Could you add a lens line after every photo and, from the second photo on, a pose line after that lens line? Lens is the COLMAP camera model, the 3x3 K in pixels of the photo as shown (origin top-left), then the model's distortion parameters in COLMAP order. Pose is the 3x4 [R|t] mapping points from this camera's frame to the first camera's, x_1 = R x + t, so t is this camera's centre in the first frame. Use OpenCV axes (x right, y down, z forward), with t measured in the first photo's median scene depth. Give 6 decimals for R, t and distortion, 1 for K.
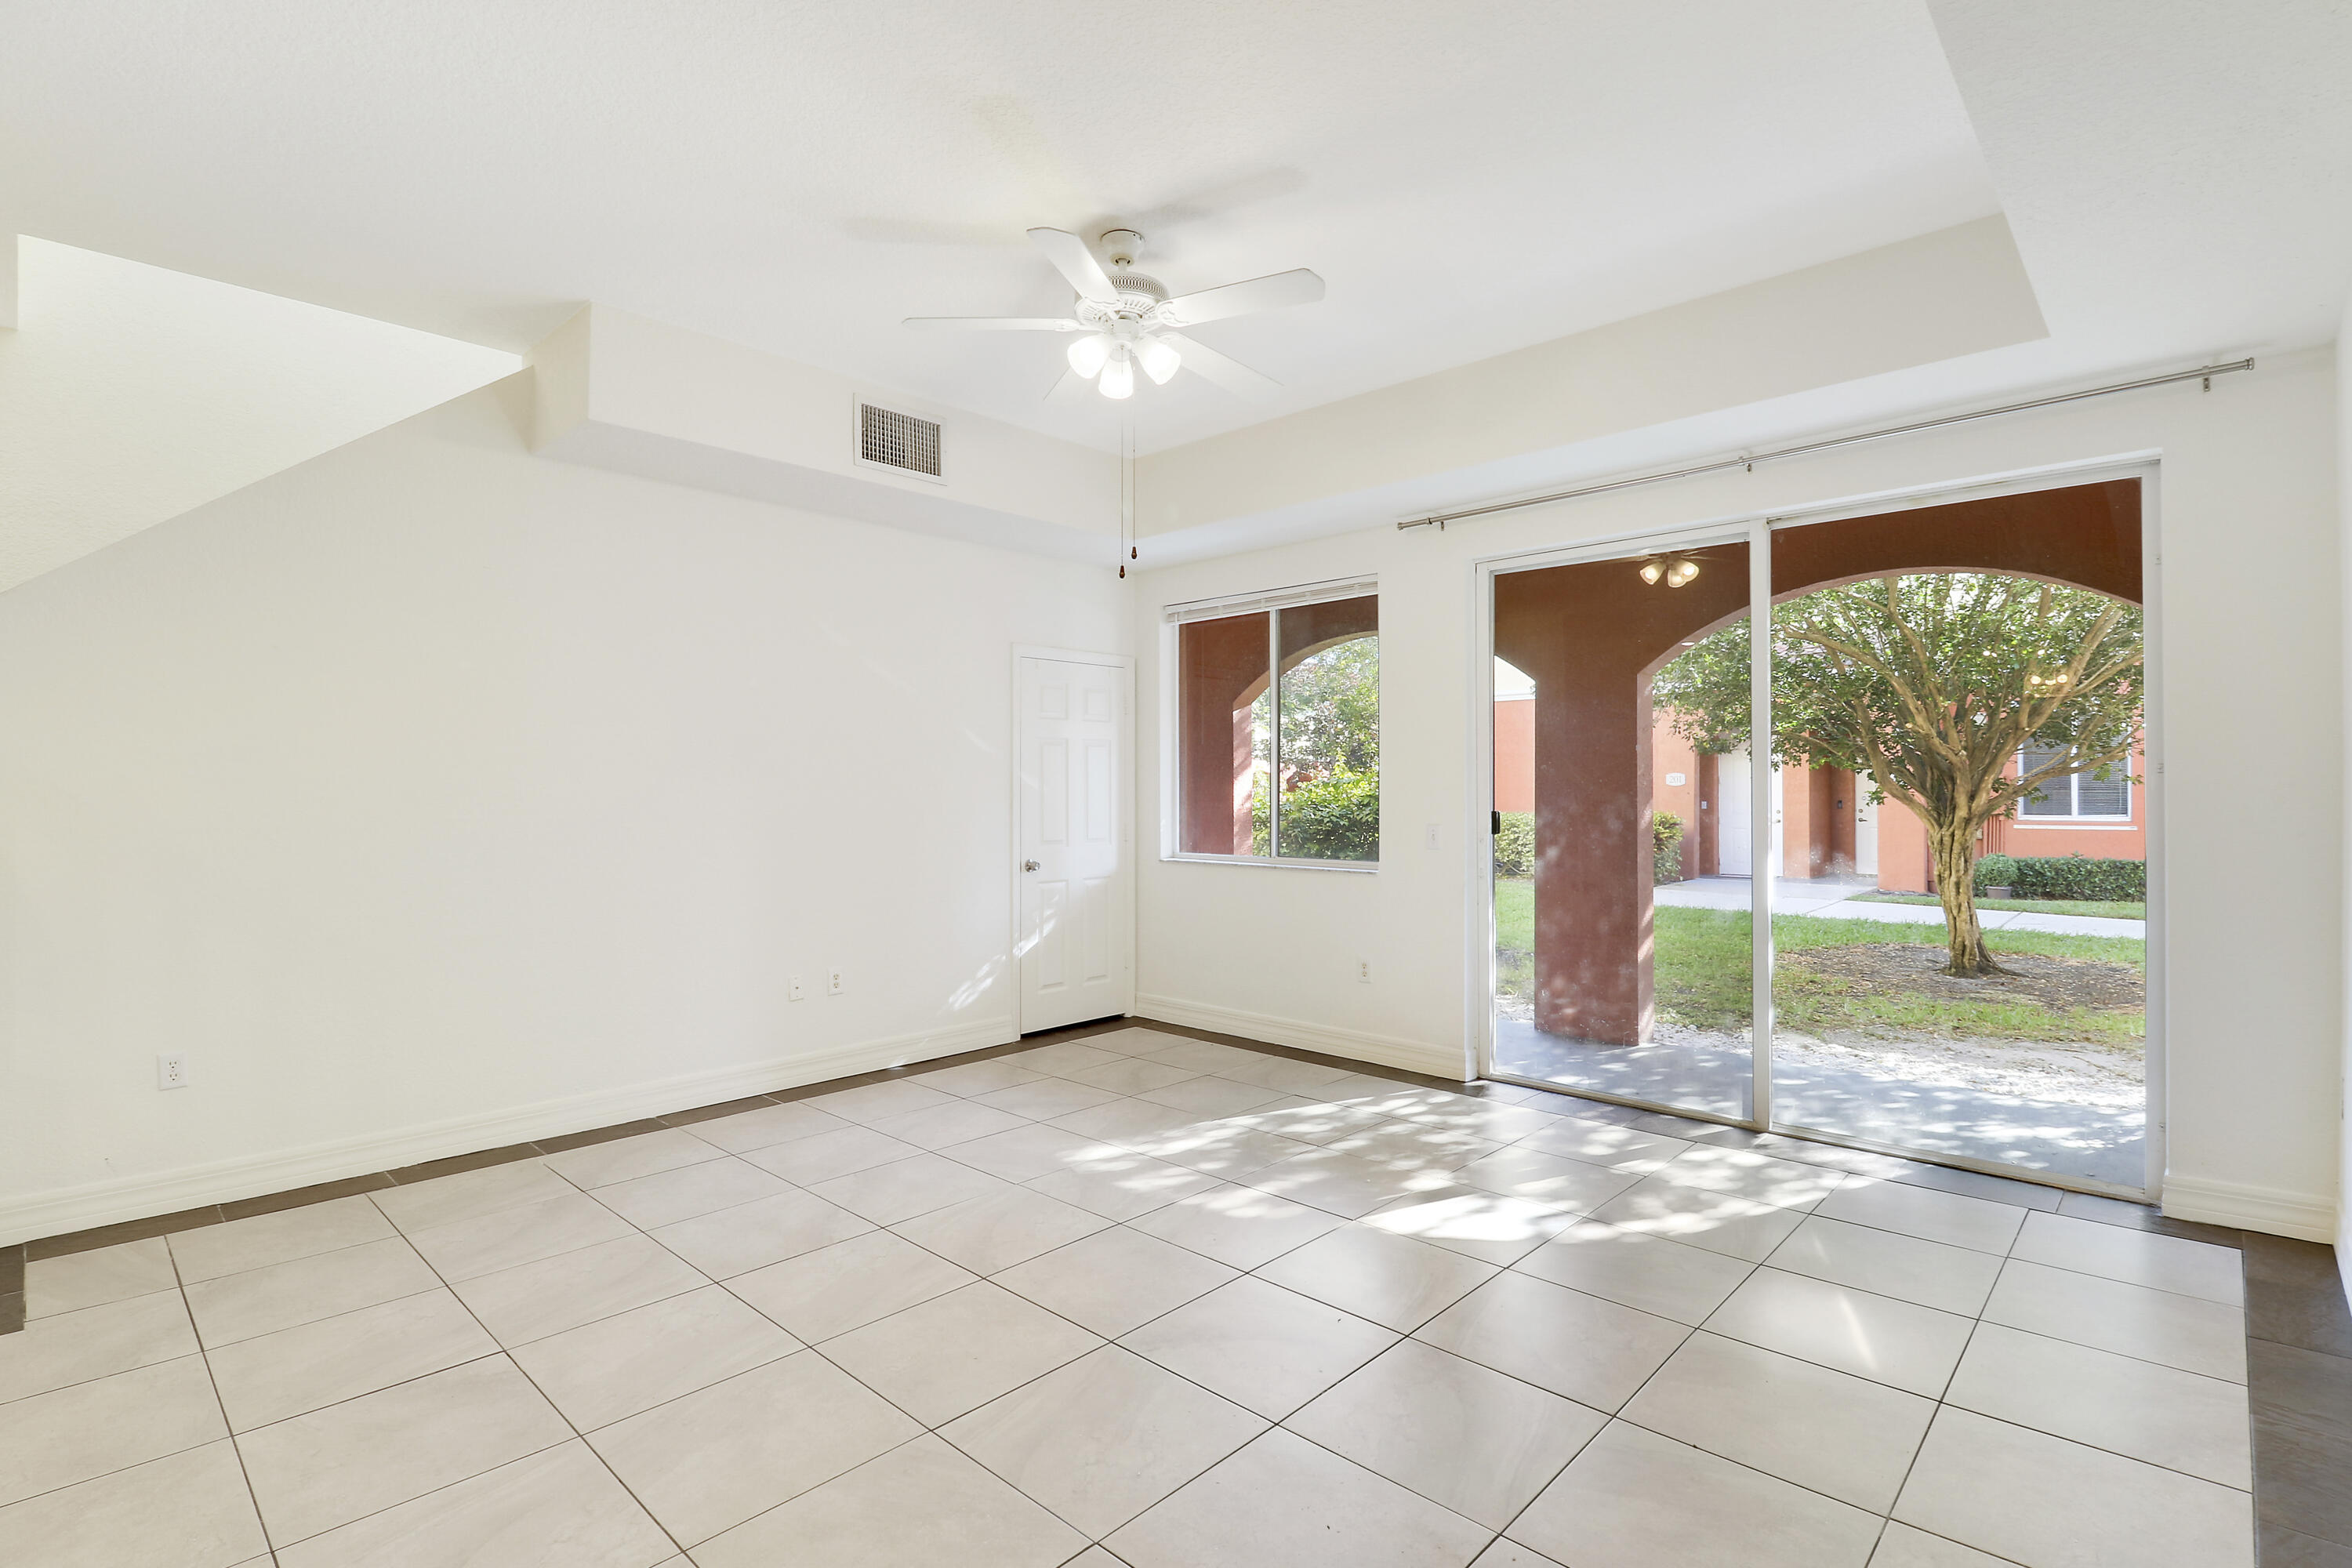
lens RADIAL K [[1112.0, 0, 1183.0], [0, 1112.0, 794.1], [0, 0, 1]] dist [0.003215, -0.011656]
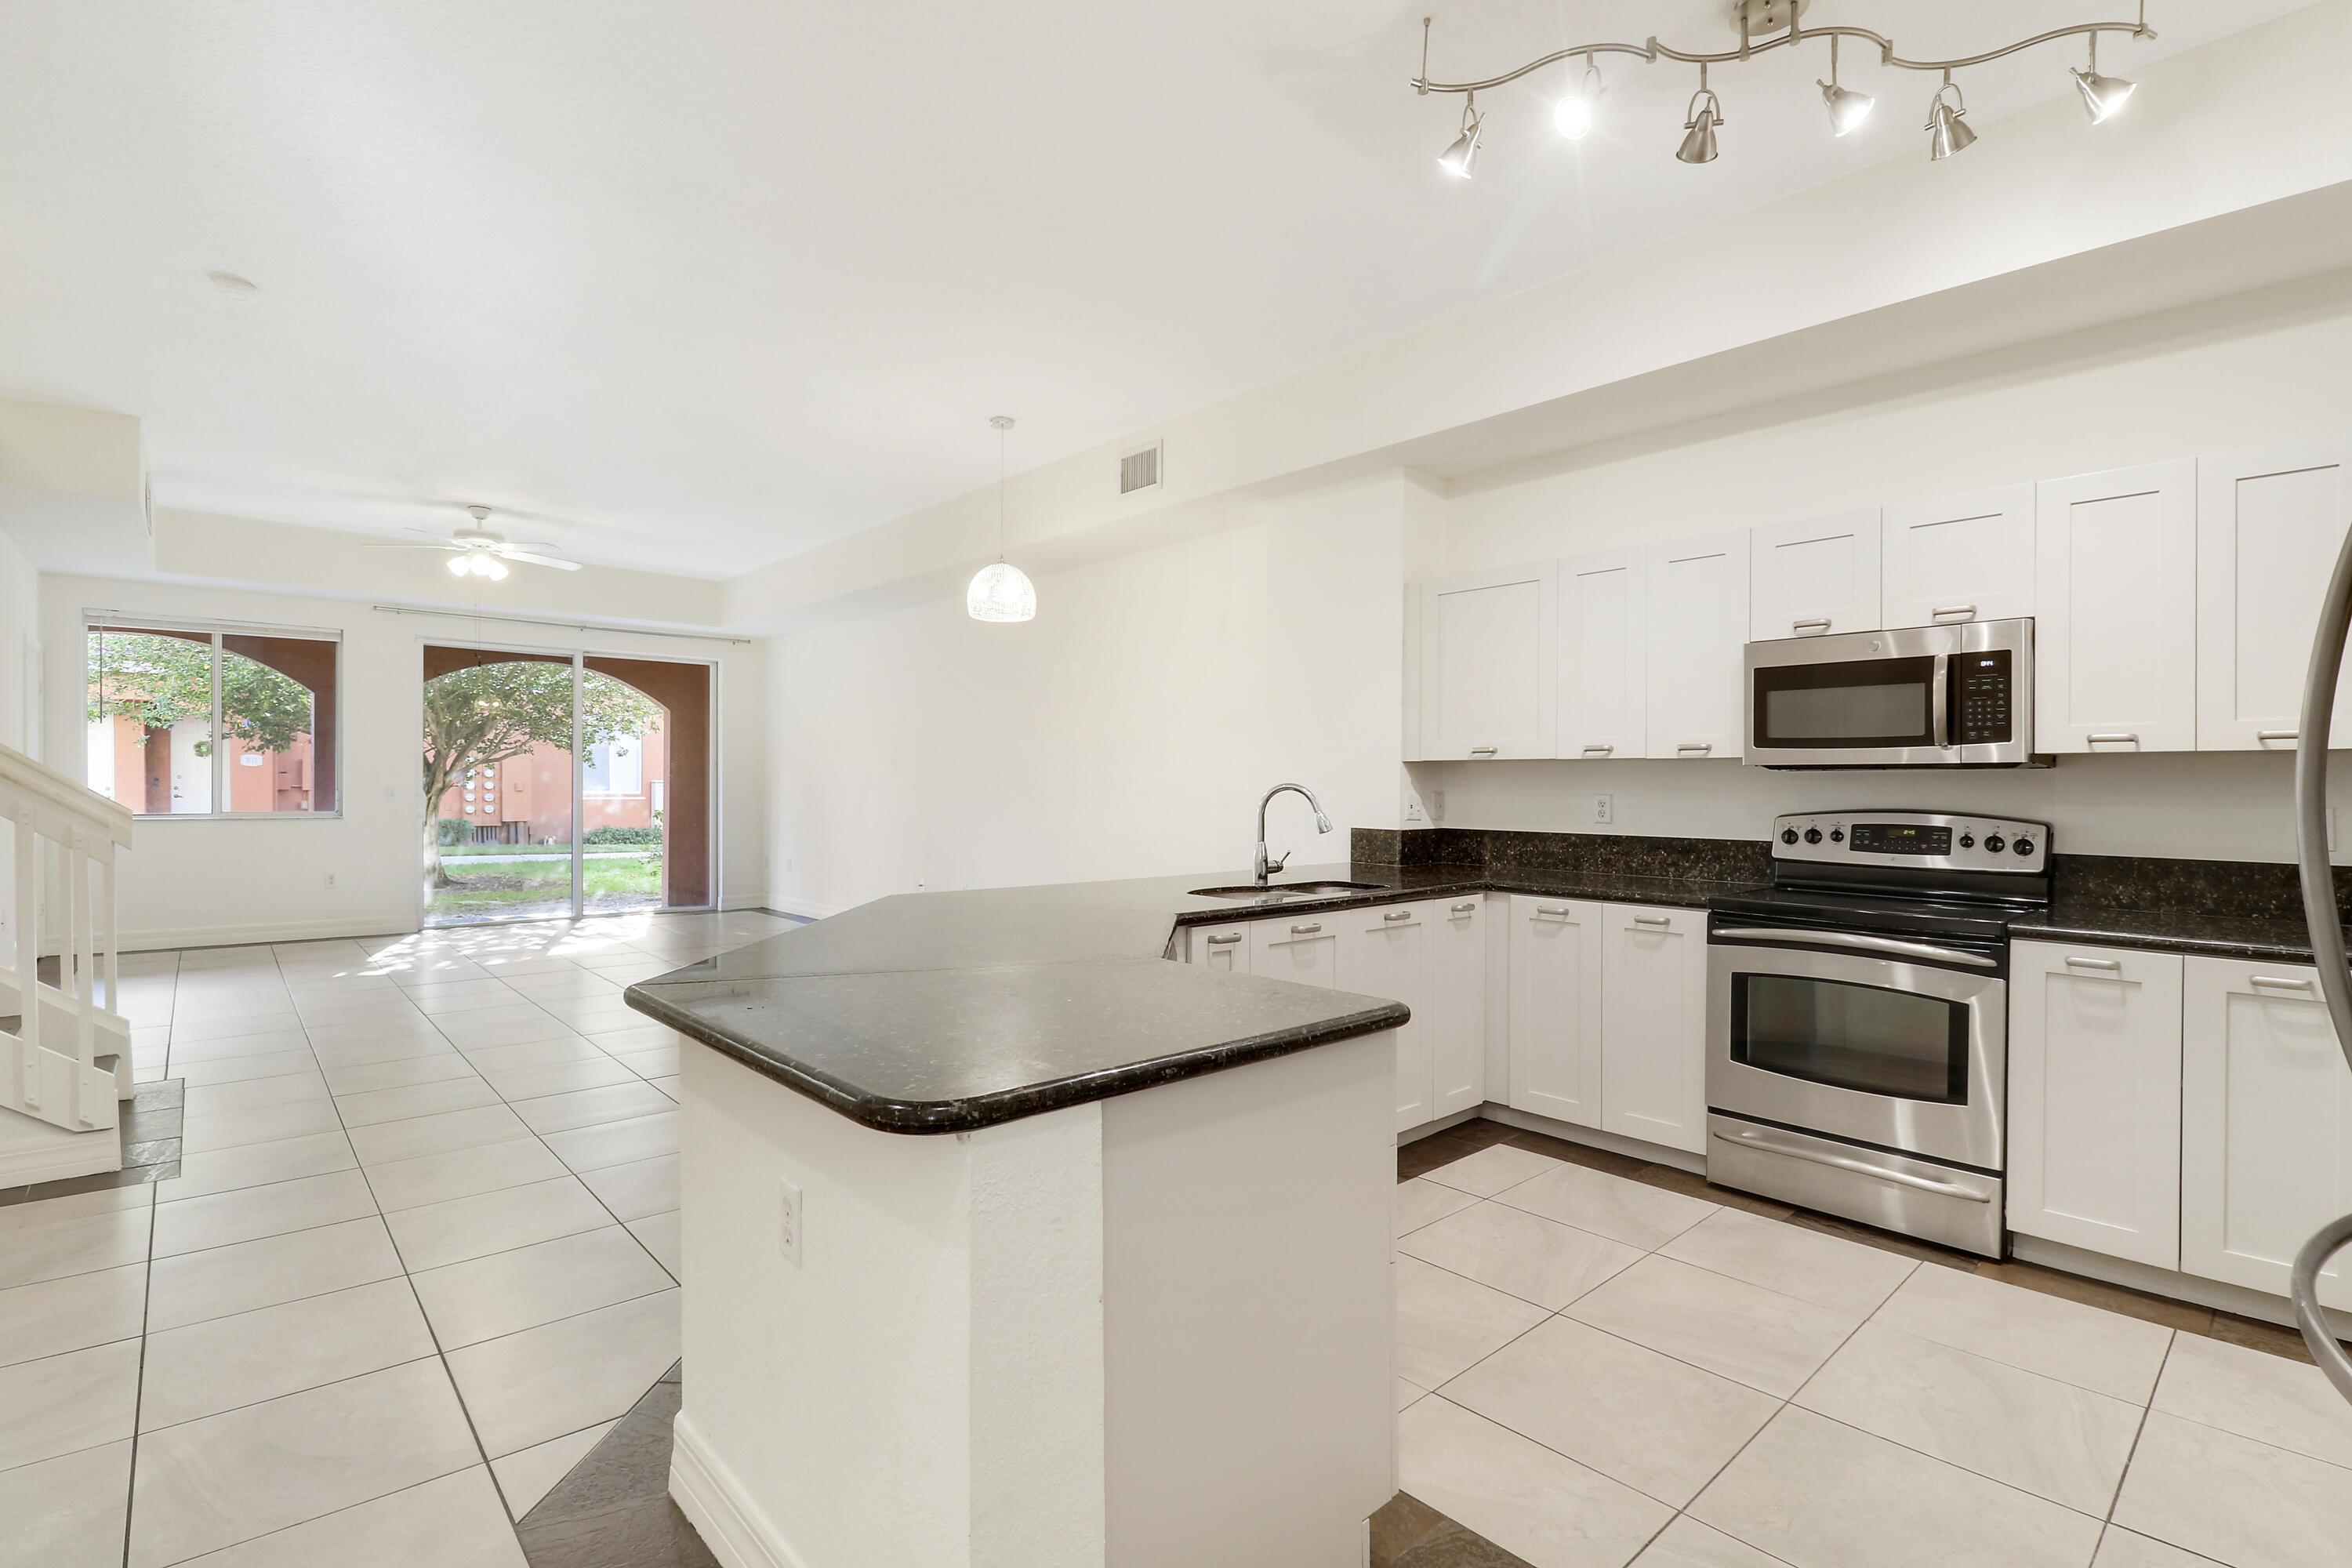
lens RADIAL K [[1089.8, 0, 1176.0], [0, 1089.8, 784.0], [0, 0, 1]] dist [0.012664, -0.015275]
pose [[0.087215, 0.000453, 0.996189, -1.161337], [-0.005432, 0.999985, 0.000021, 0.013700], [-0.996175, -0.005413, 0.087216, -0.298022]]
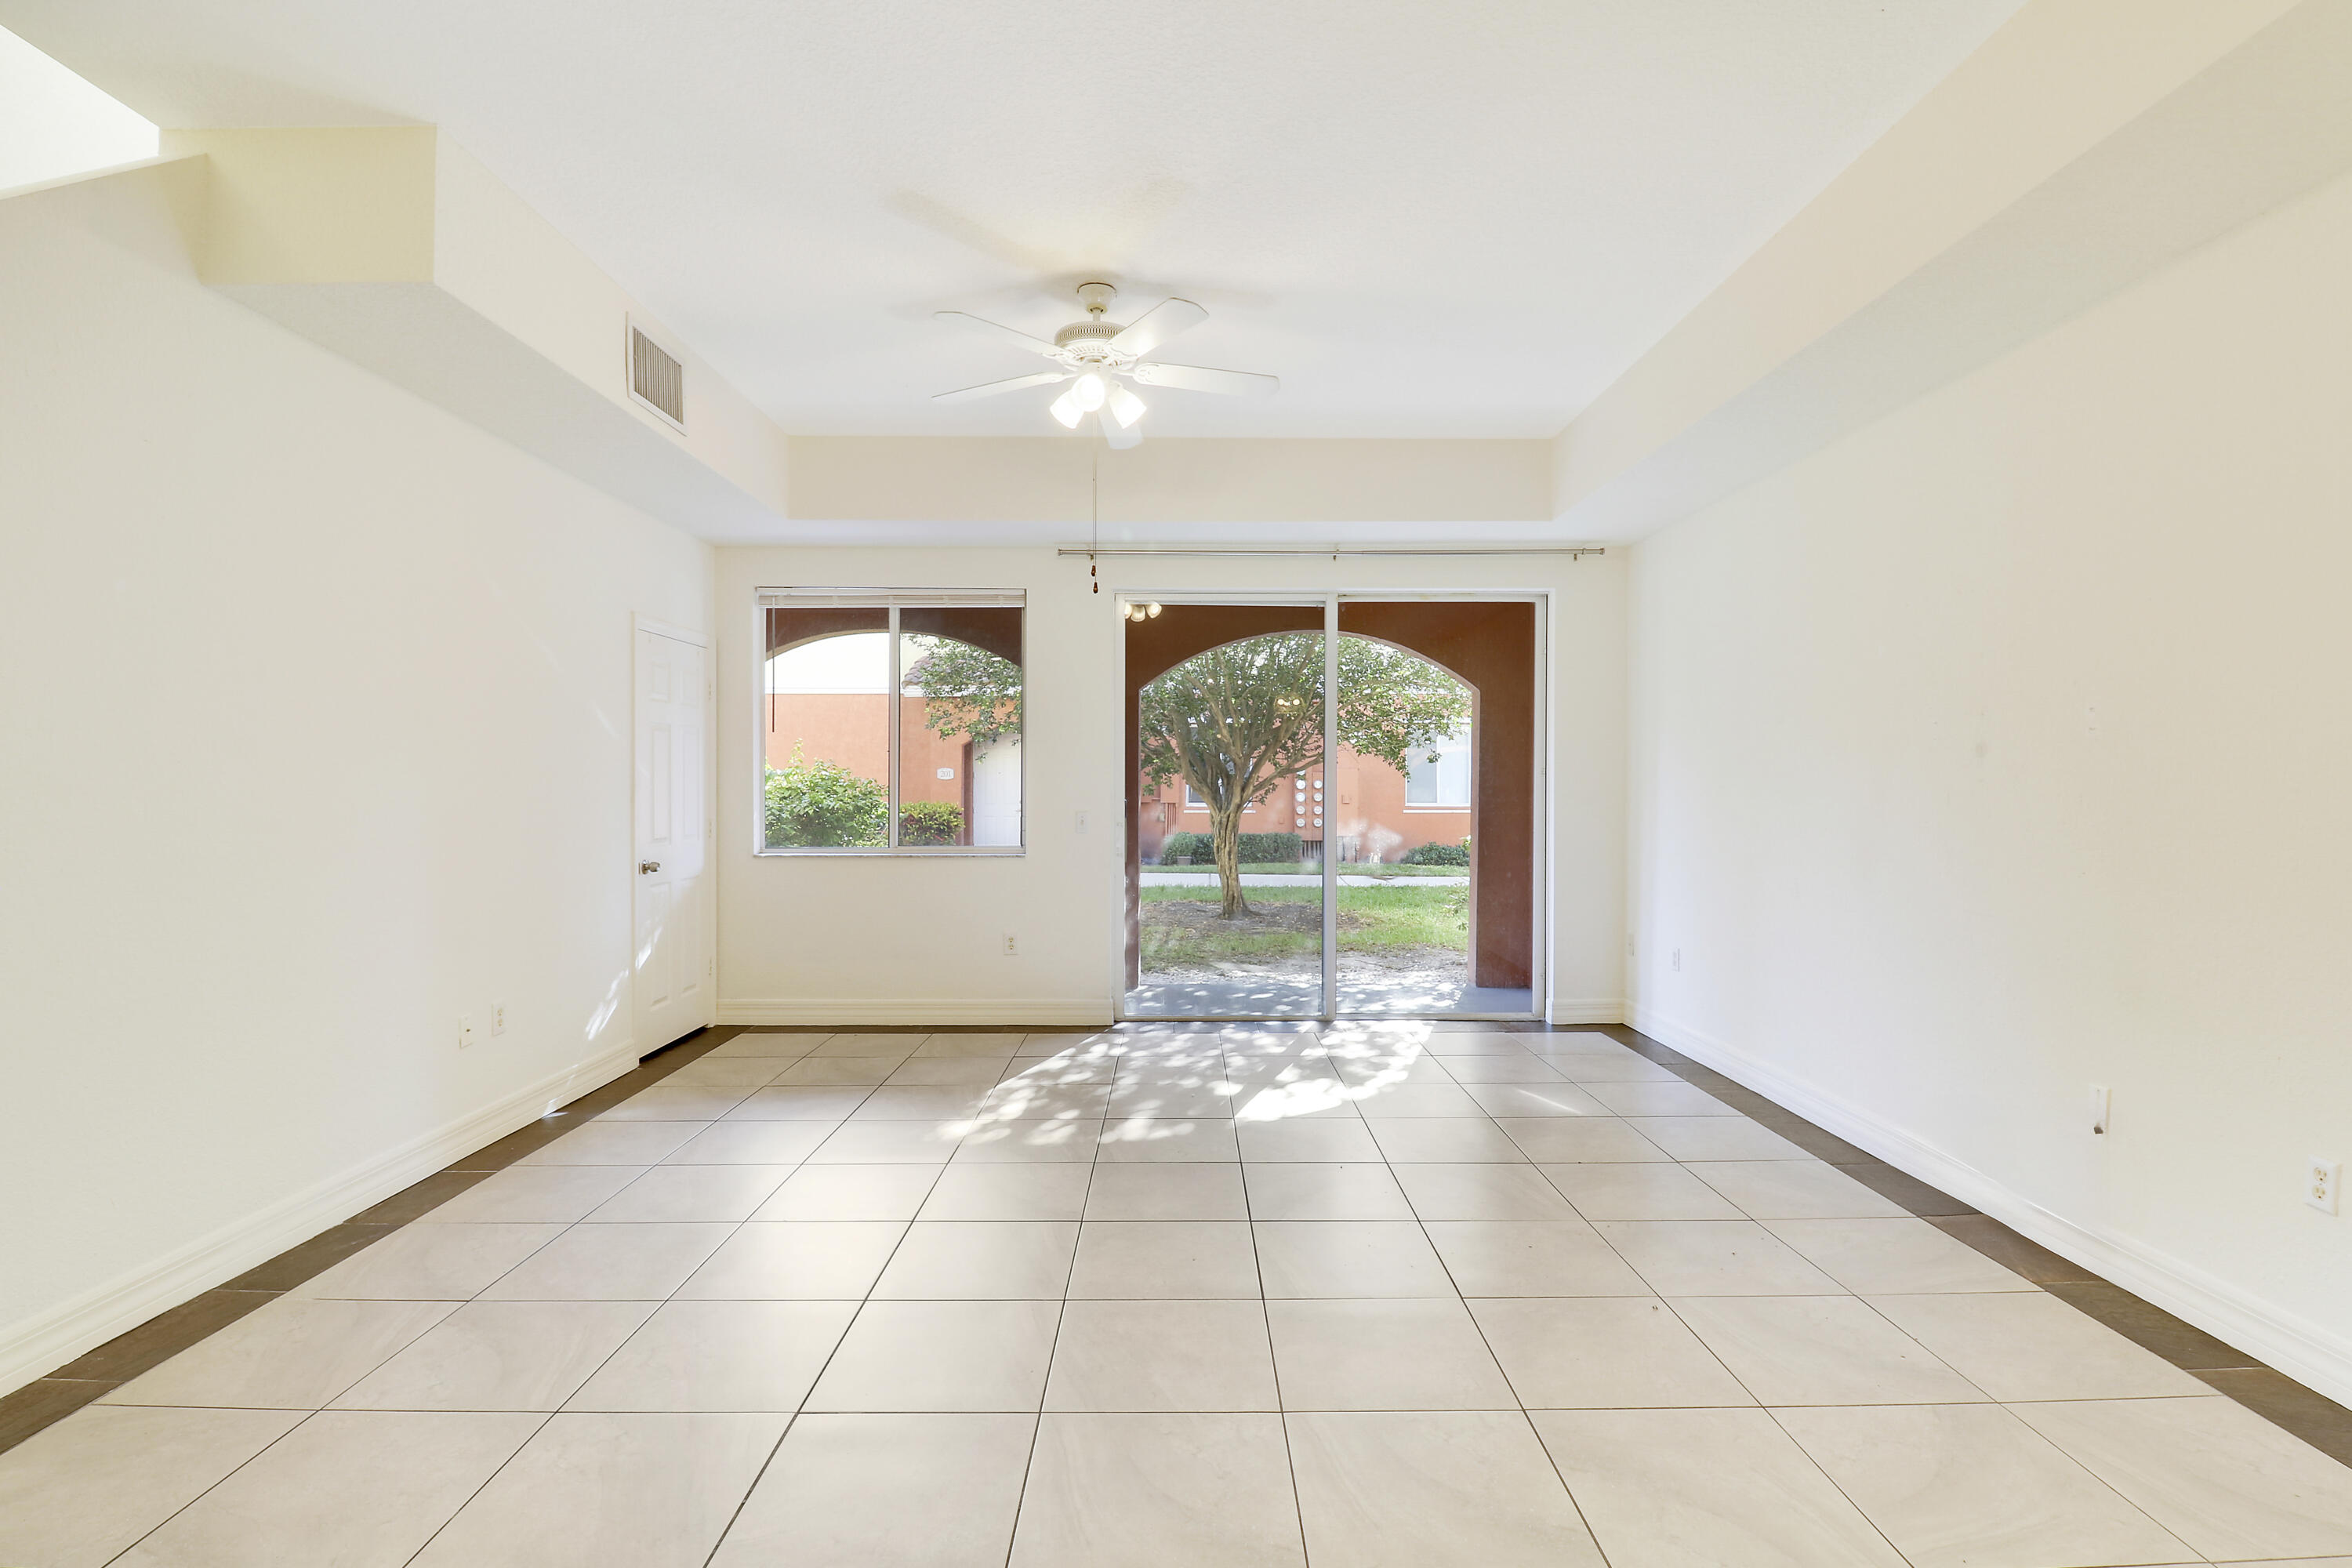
lens RADIAL K [[1112.0, 0, 1183.0], [0, 1112.0, 794.1], [0, 0, 1]] dist [0.003215, -0.011656]
pose [[0.726330, -0.003458, 0.687337, -0.436766], [-0.000408, 0.999985, 0.005462, 0.002035], [-0.687346, -0.004247, 0.726318, 0.068139]]
